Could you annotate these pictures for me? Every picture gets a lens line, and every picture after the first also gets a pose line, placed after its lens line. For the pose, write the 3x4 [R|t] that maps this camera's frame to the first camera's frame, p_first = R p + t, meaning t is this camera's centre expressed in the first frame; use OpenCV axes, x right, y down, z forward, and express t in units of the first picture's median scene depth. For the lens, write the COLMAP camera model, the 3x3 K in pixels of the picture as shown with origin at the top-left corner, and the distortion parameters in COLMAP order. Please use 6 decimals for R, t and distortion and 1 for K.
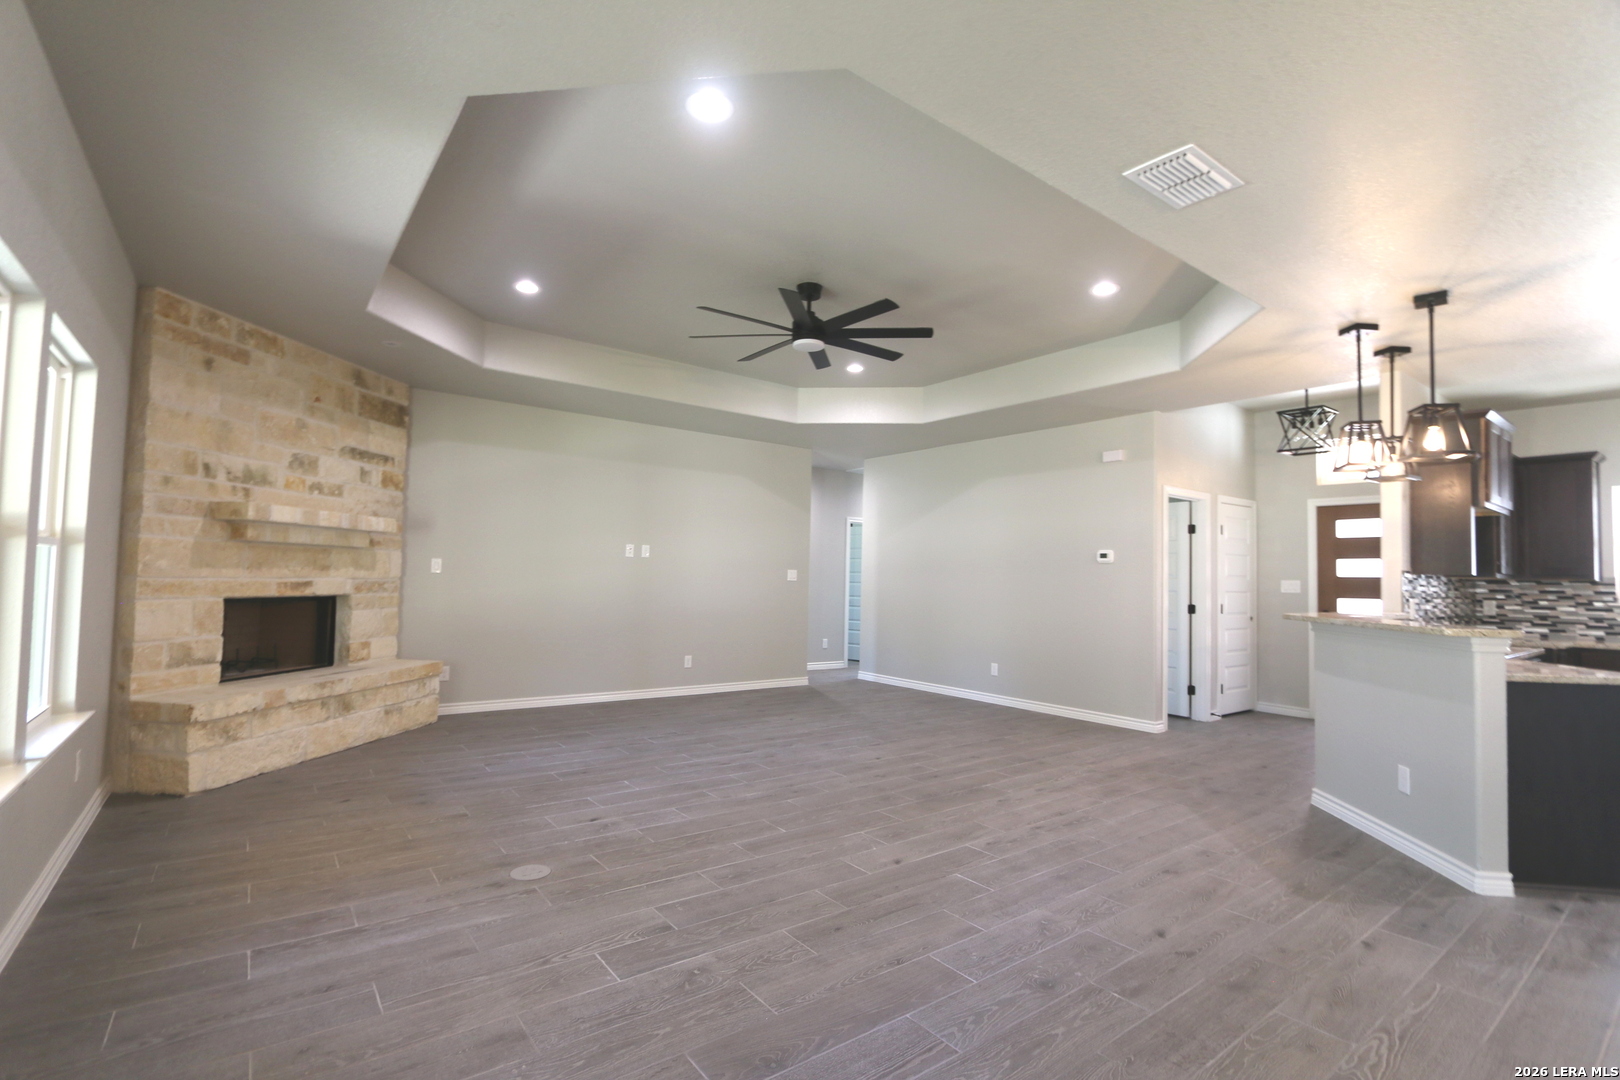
lens RADIAL K [[742.5, 0, 800.4], [0, 742.5, 543.8], [0, 0, 1]] dist [-0.010217, 0.000687]
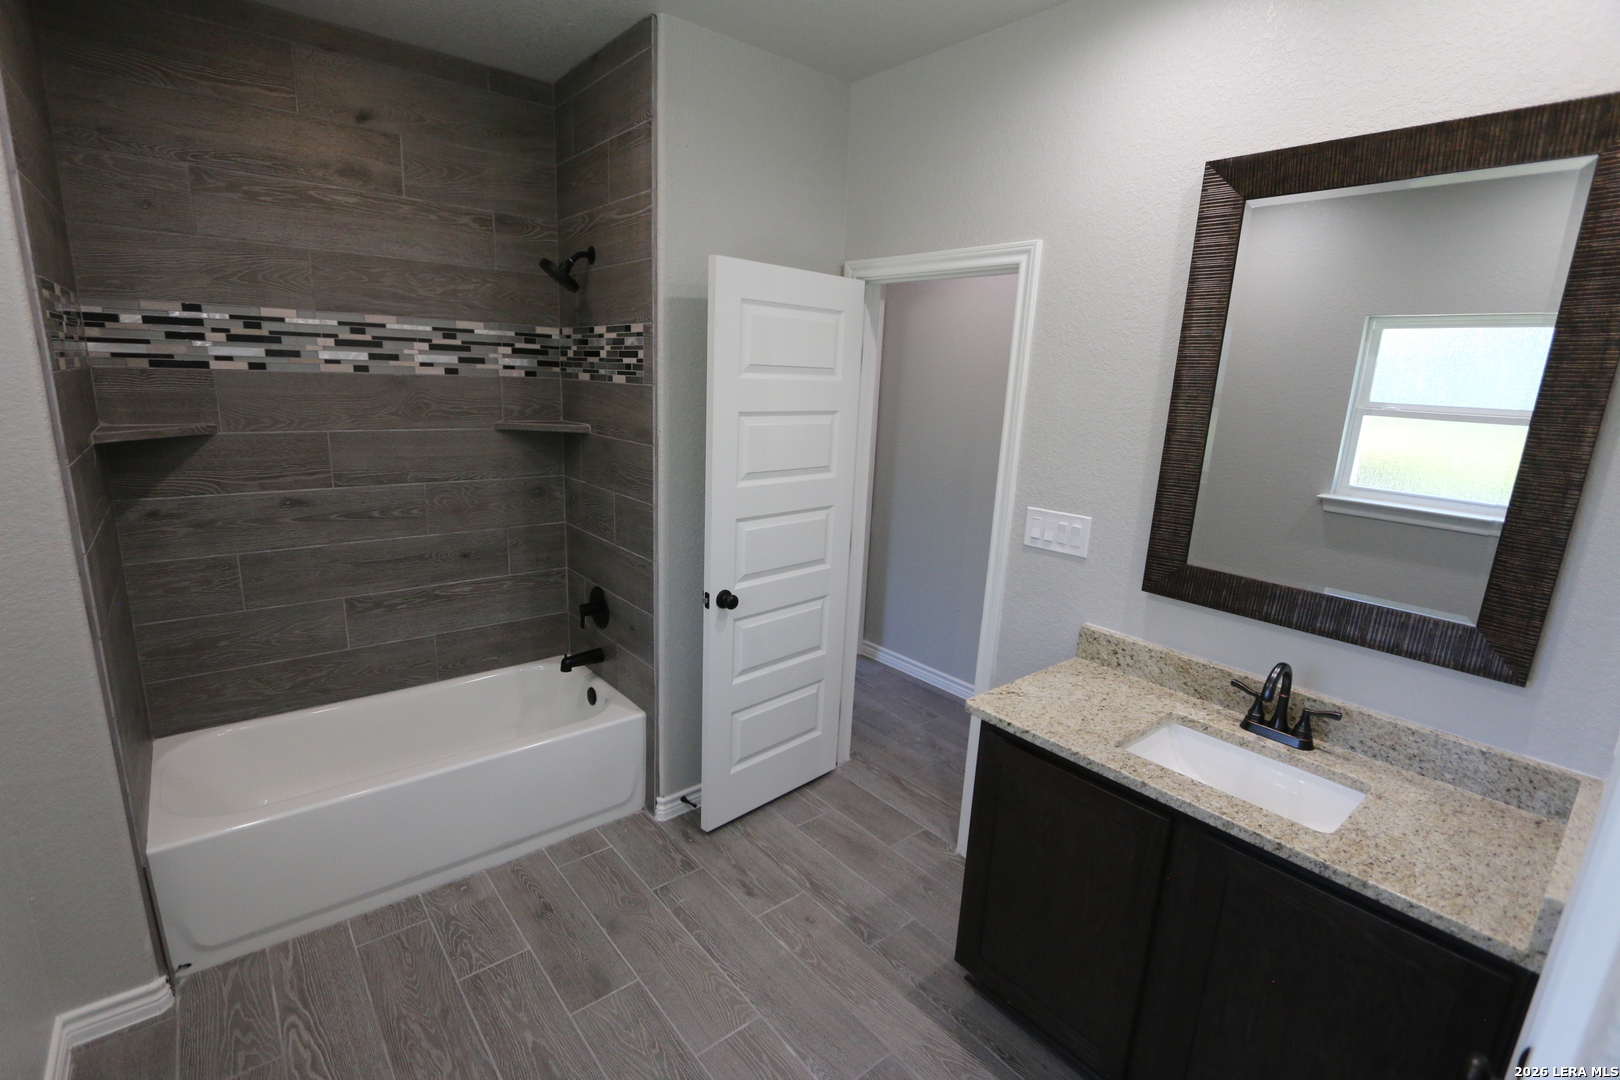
lens RADIAL K [[742.5, 0, 810.8], [0, 742.5, 539.8], [0, 0, 1]] dist [-0.010217, 0.000687]
pose [[0.998910, -0.019964, 0.042196, 1.296247], [0.006871, 0.956969, 0.290107, 0.095390], [-0.046172, -0.289501, 0.956063, 0.485307]]
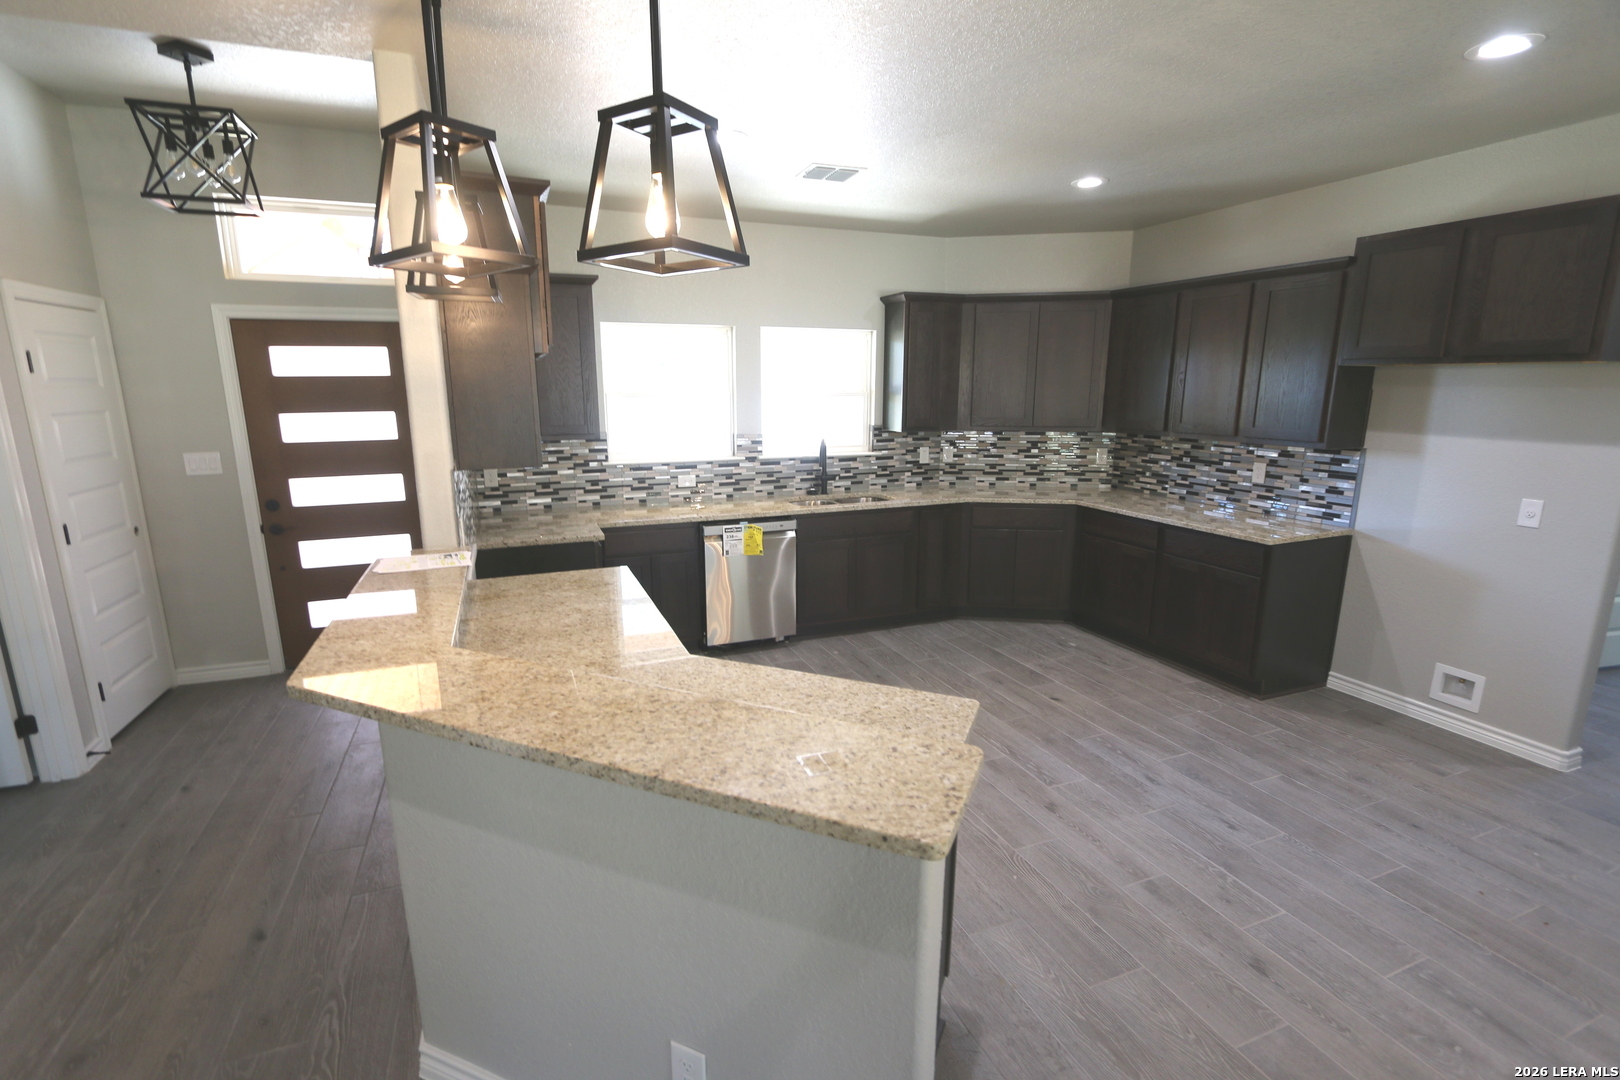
lens RADIAL K [[742.5, 0, 793.4], [0, 742.5, 547.8], [0, 0, 1]] dist [-0.010217, 0.000687]
pose [[0.265648, -0.231507, 0.935861, 0.303210], [-0.037437, 0.967530, 0.249968, -0.045975], [-0.963343, -0.101439, 0.248356, 0.525970]]
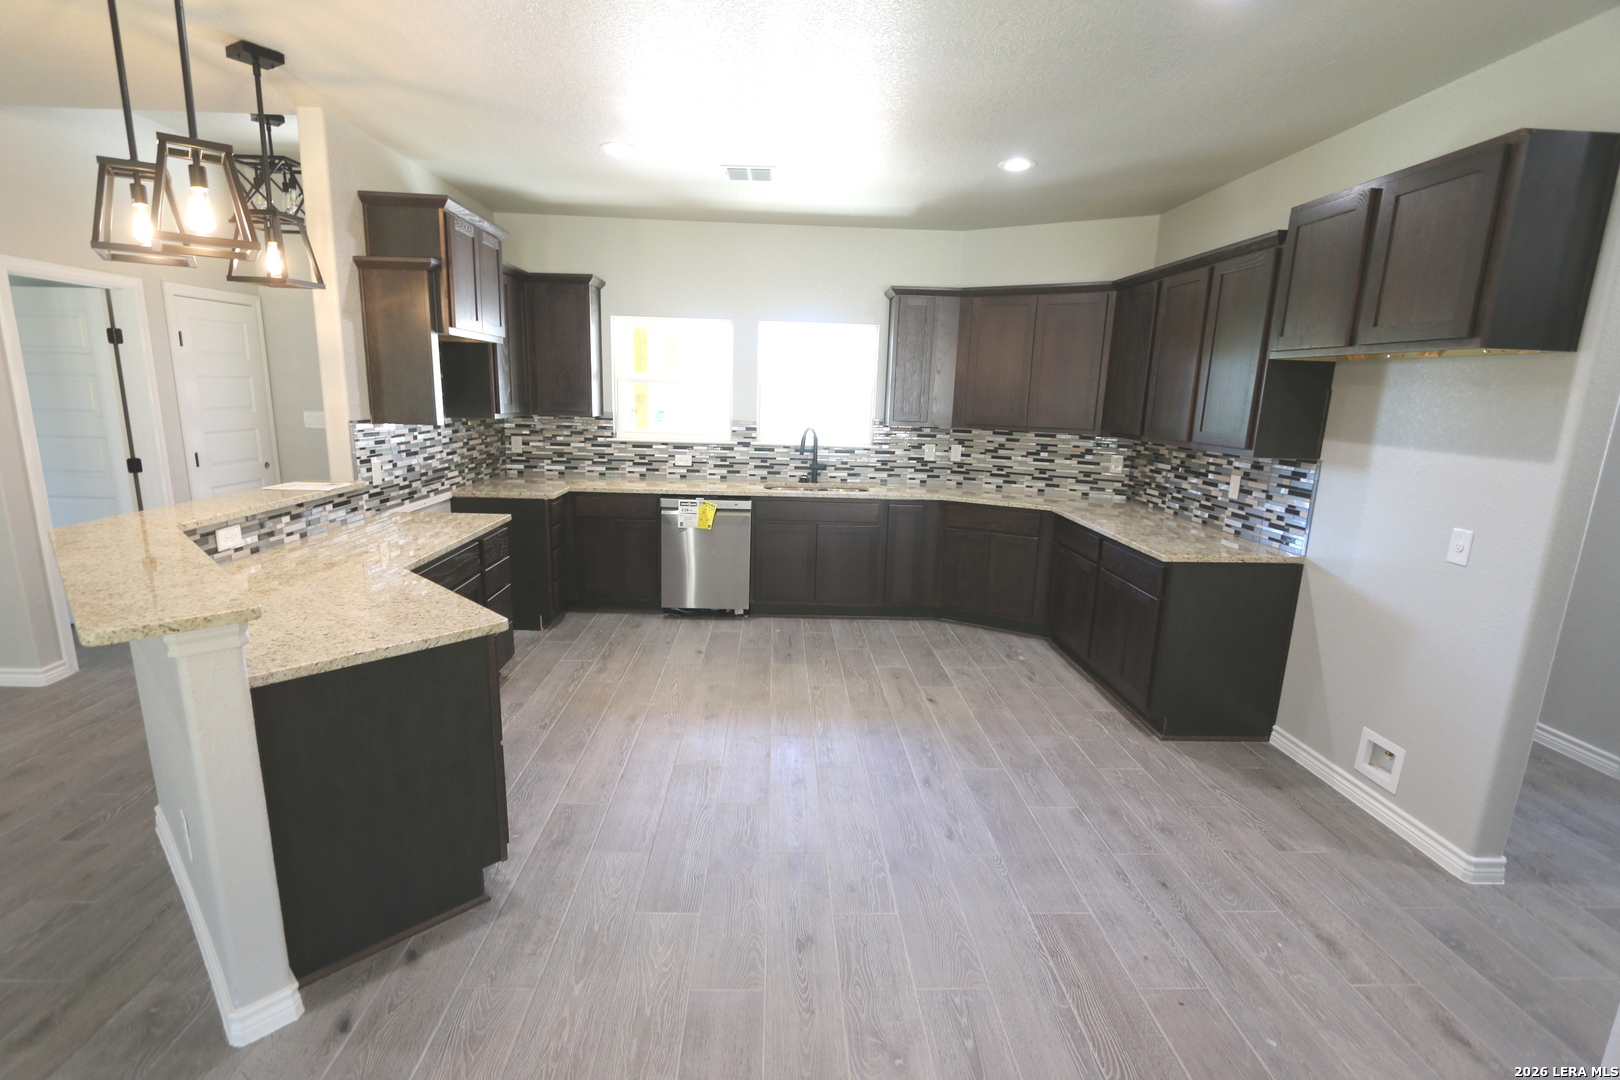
lens RADIAL K [[742.5, 0, 800.7], [0, 742.5, 549.2], [0, 0, 1]] dist [-0.010217, 0.000687]
pose [[0.578812, -0.178270, 0.795737, 0.406735], [-0.054110, 0.965265, 0.255609, -0.041858], [-0.813664, -0.191007, 0.549060, 0.200498]]
